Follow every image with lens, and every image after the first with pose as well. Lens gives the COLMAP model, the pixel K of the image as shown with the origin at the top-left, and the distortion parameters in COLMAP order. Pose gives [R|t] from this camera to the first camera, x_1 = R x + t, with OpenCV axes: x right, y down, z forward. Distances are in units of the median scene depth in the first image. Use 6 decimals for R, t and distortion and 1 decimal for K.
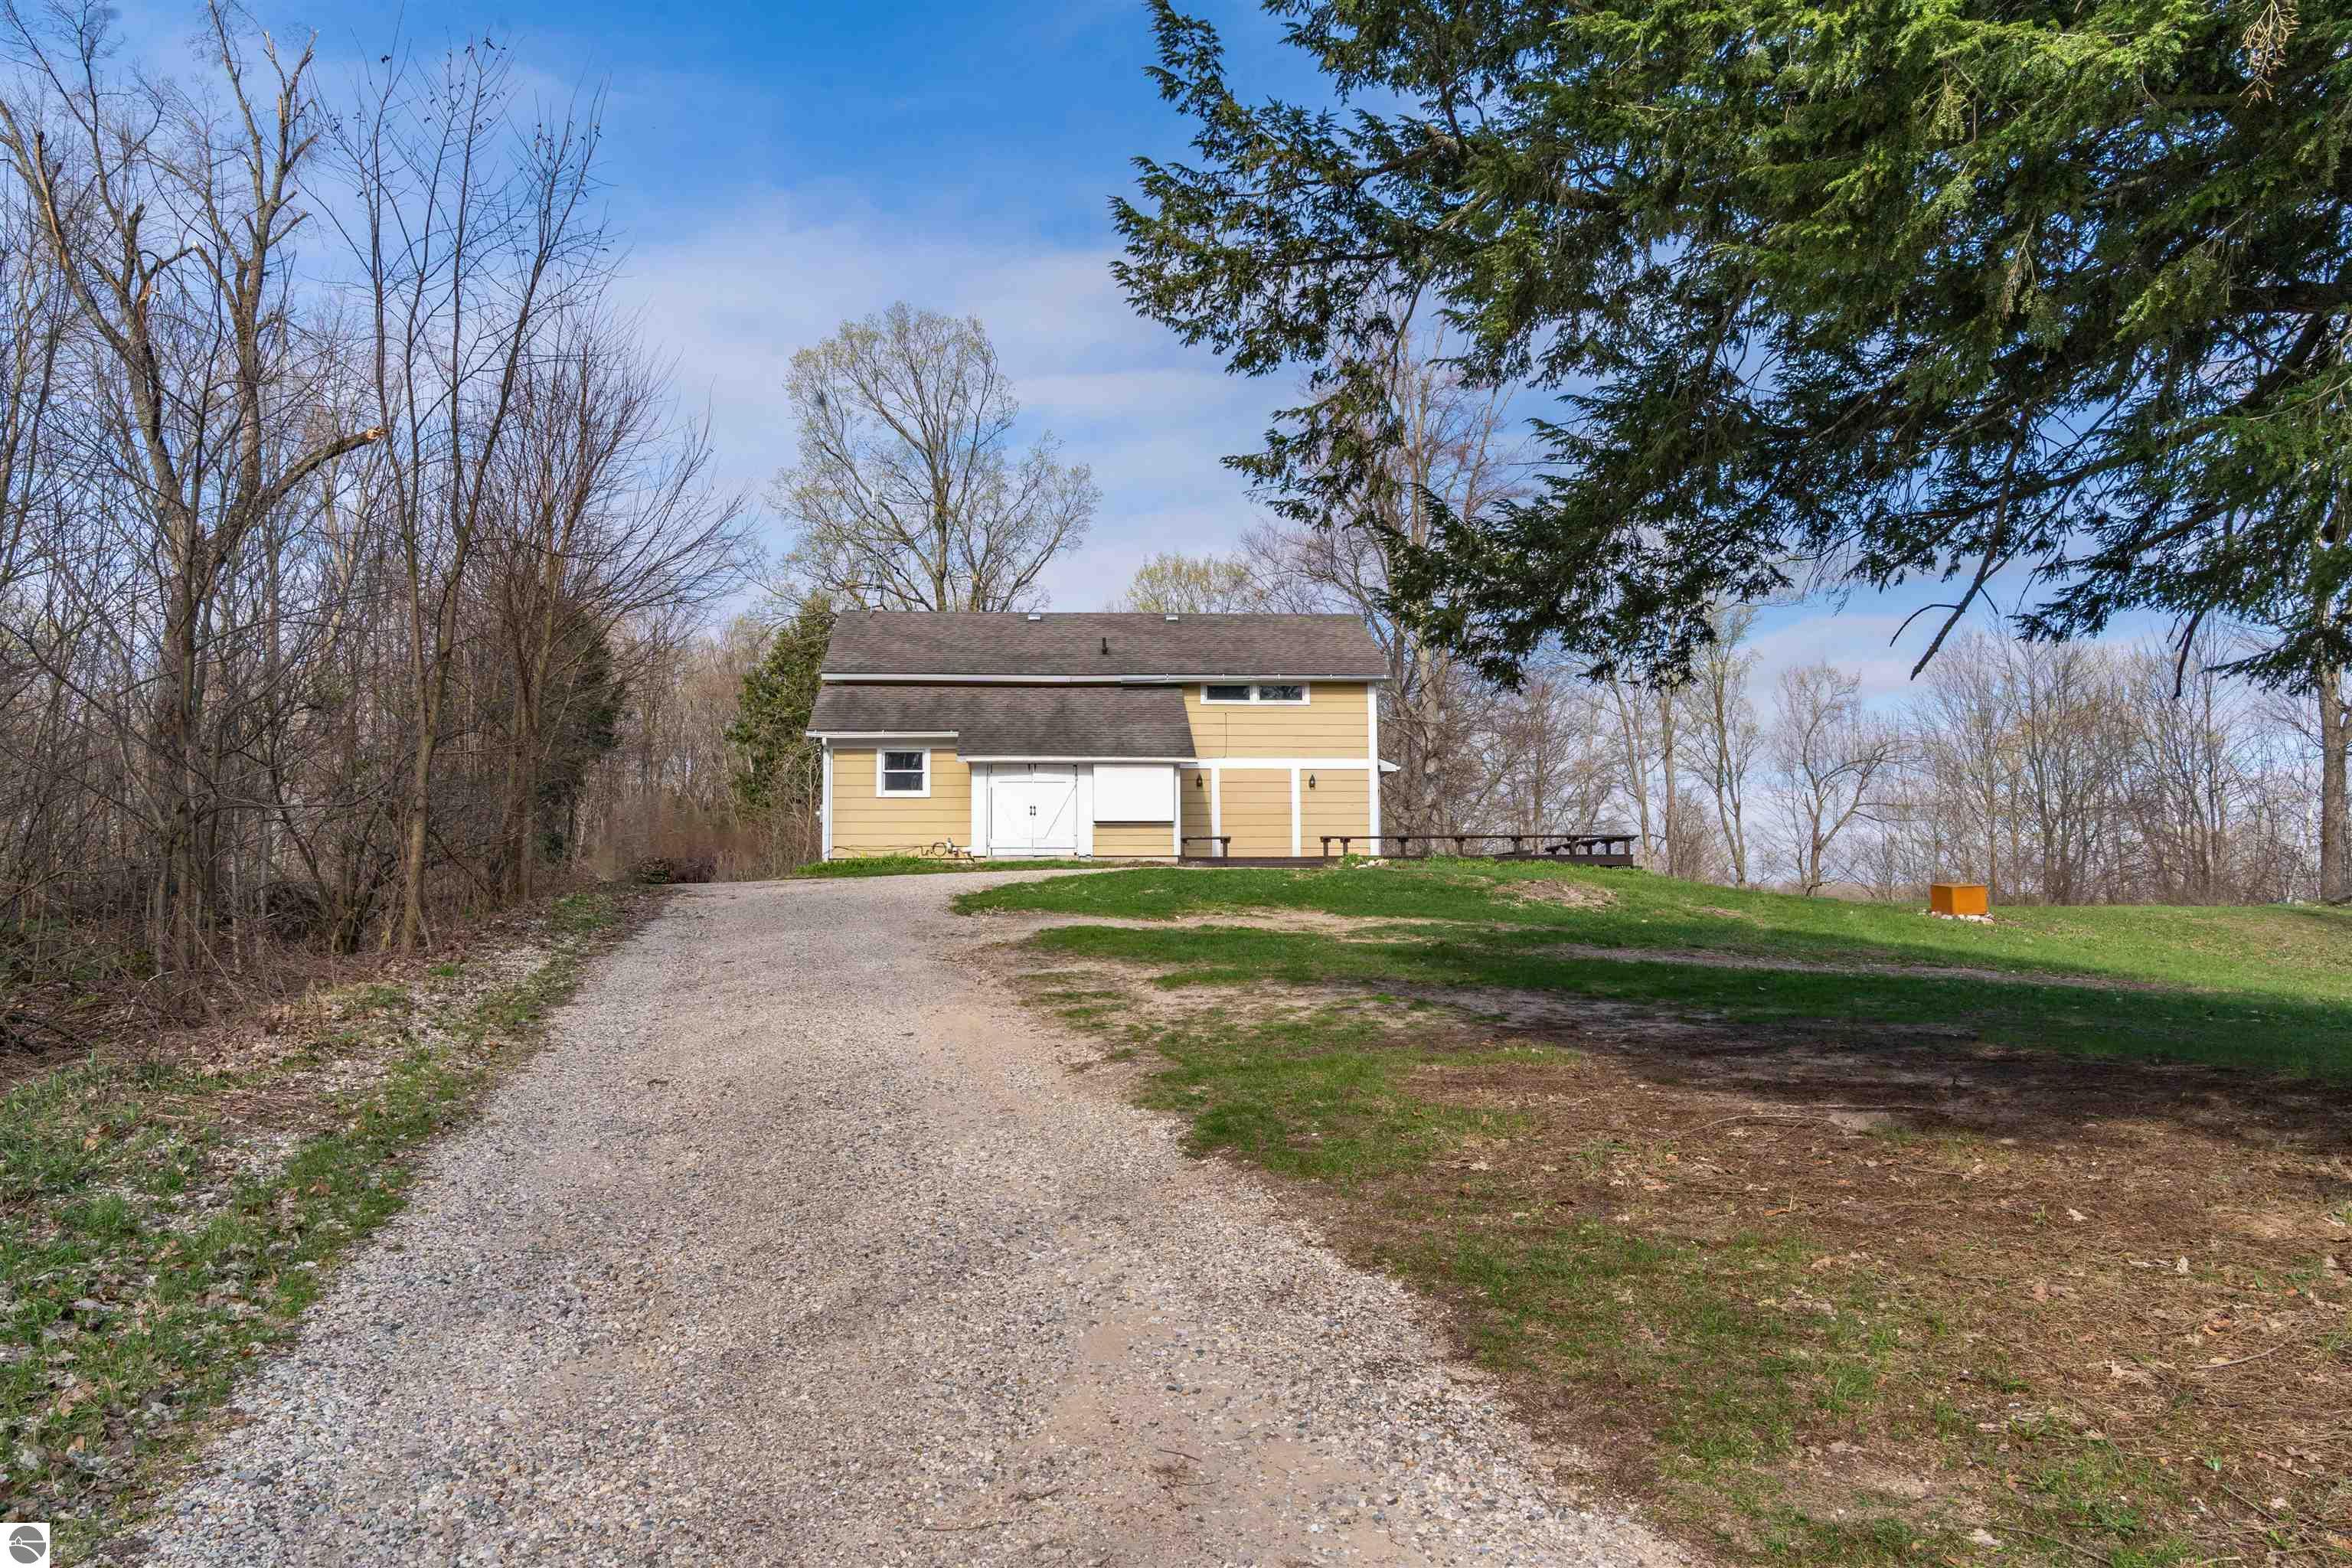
lens RADIAL K [[1604.5, 0, 1167.0], [0, 1604.5, 787.4], [0, 0, 1]] dist [-0.031584, 0.020706]
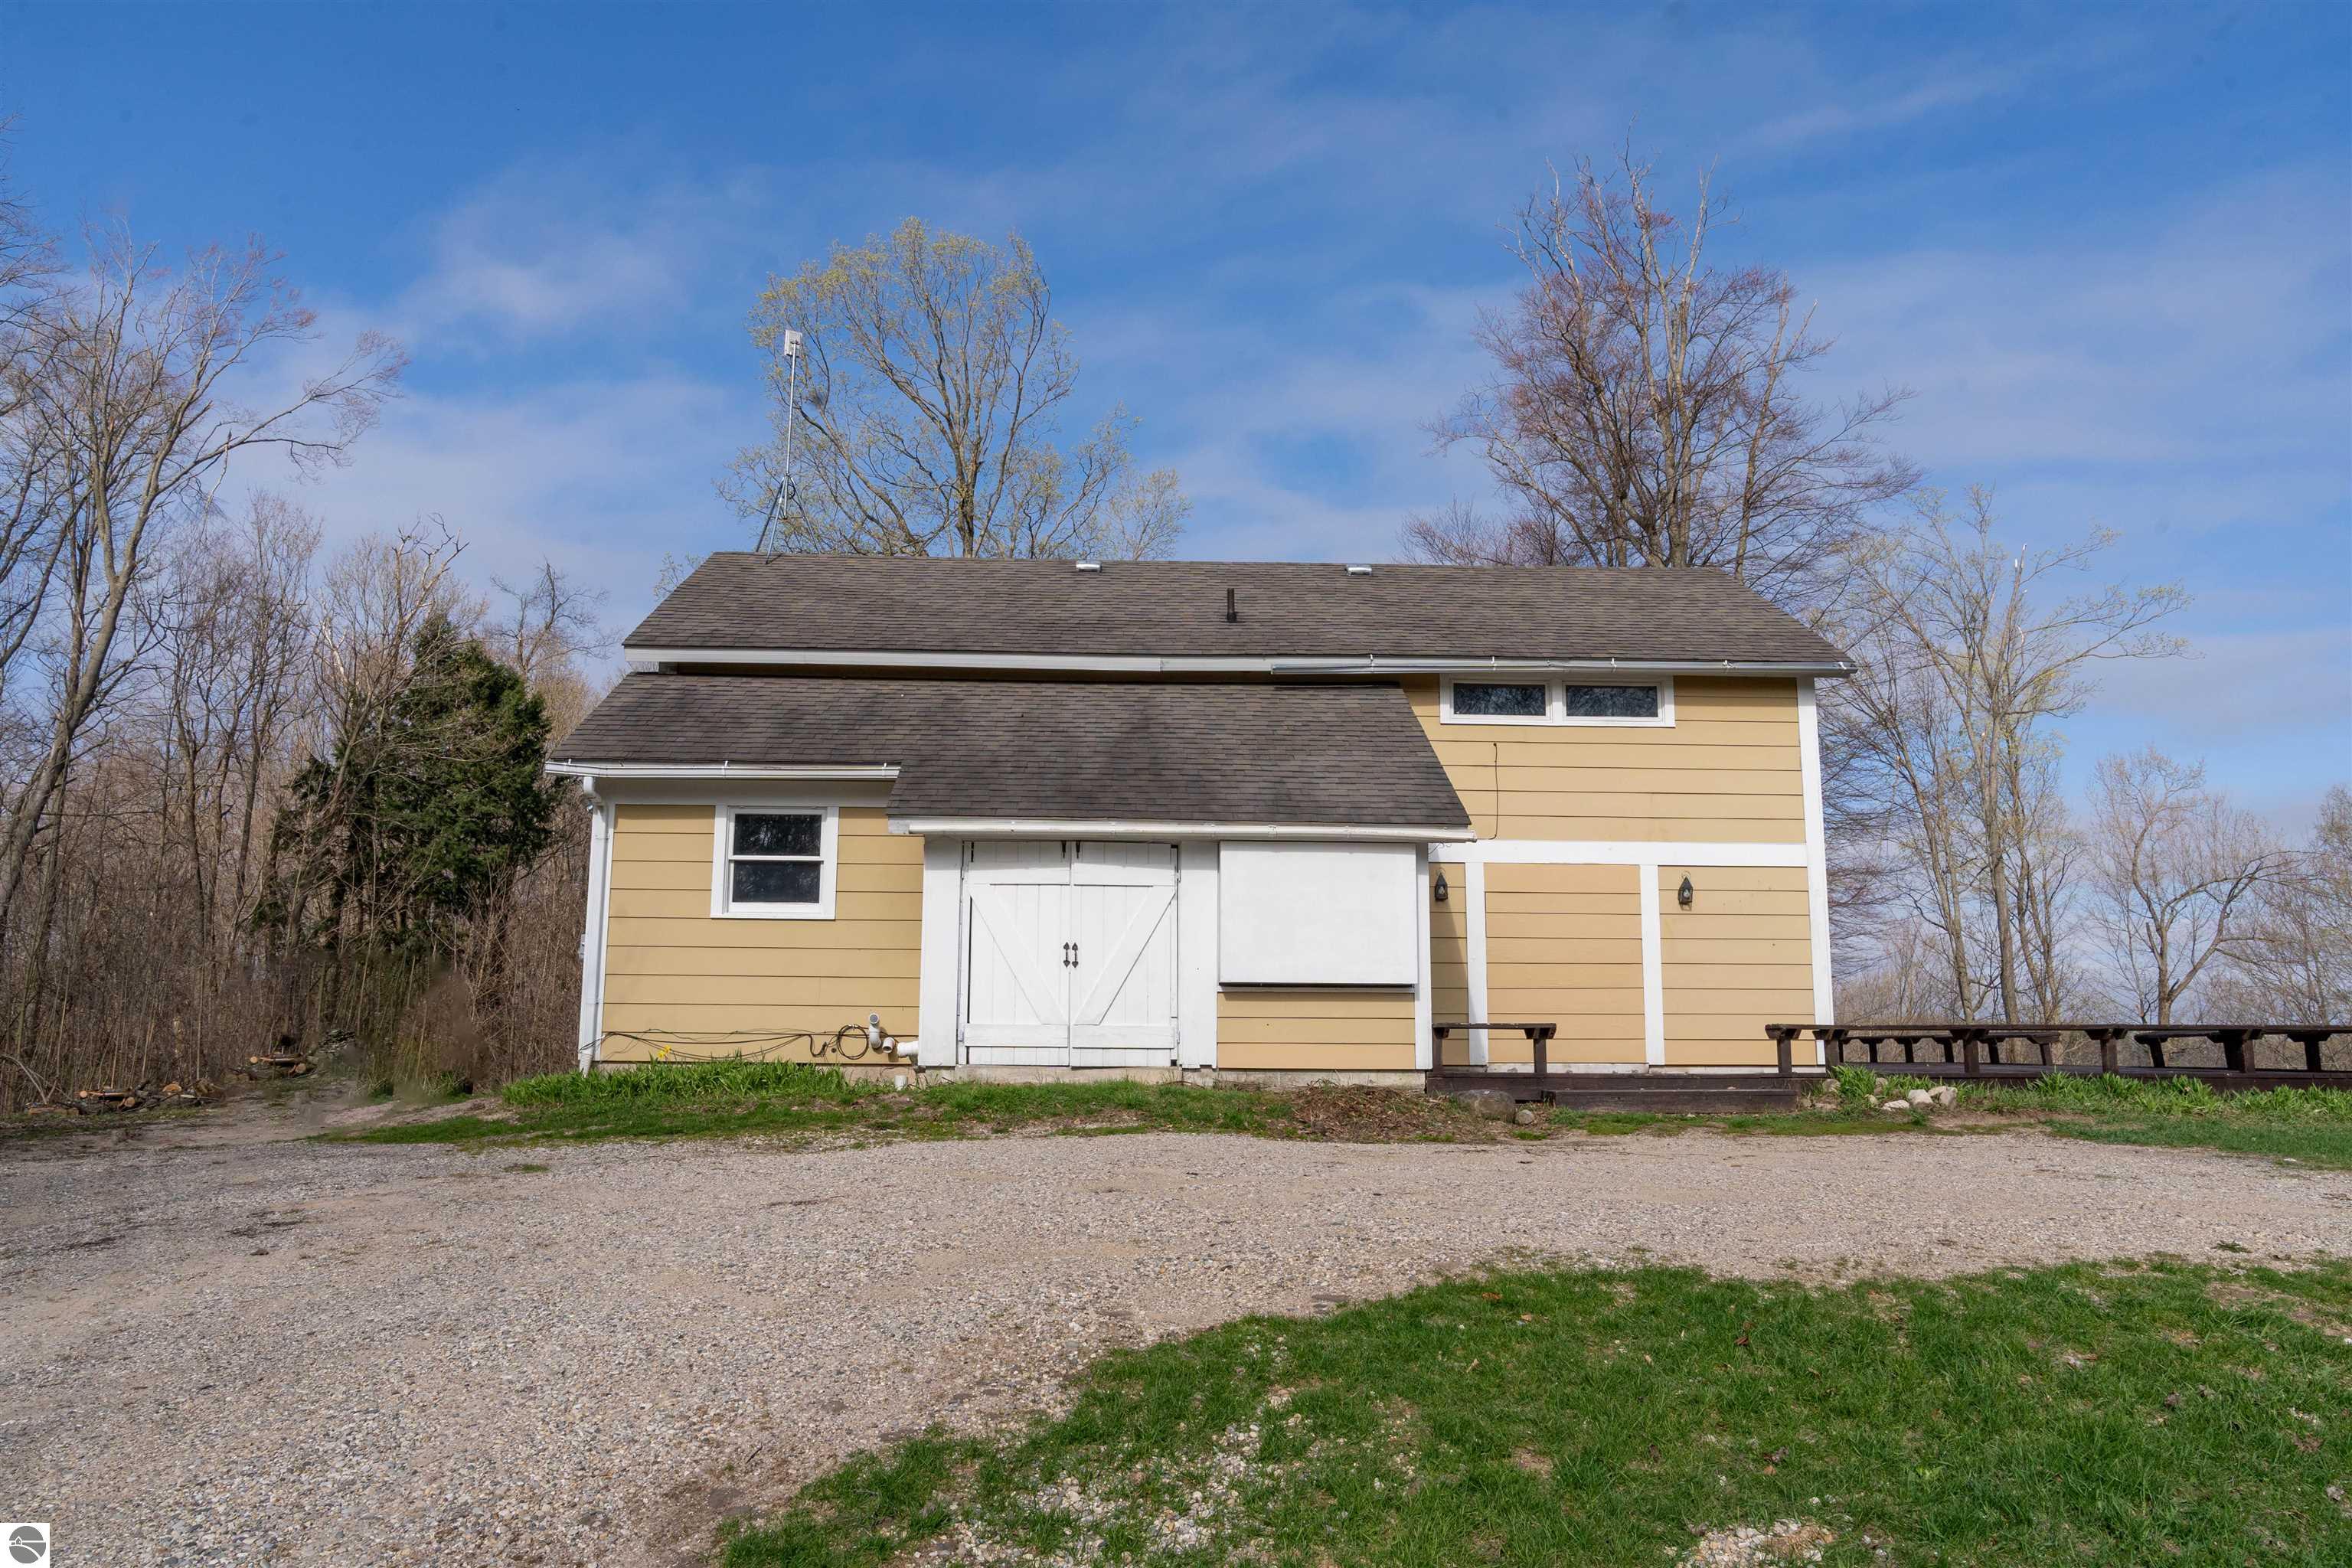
lens RADIAL K [[1655.3, 0, 1176.0], [0, 1655.3, 784.0], [0, 0, 1]] dist [0.000063, -0.000303]
pose [[0.999235, 0.006906, -0.038495, -0.039591], [-0.009758, 0.997180, -0.074416, 0.002195], [0.037873, 0.074735, 0.996484, 0.558312]]
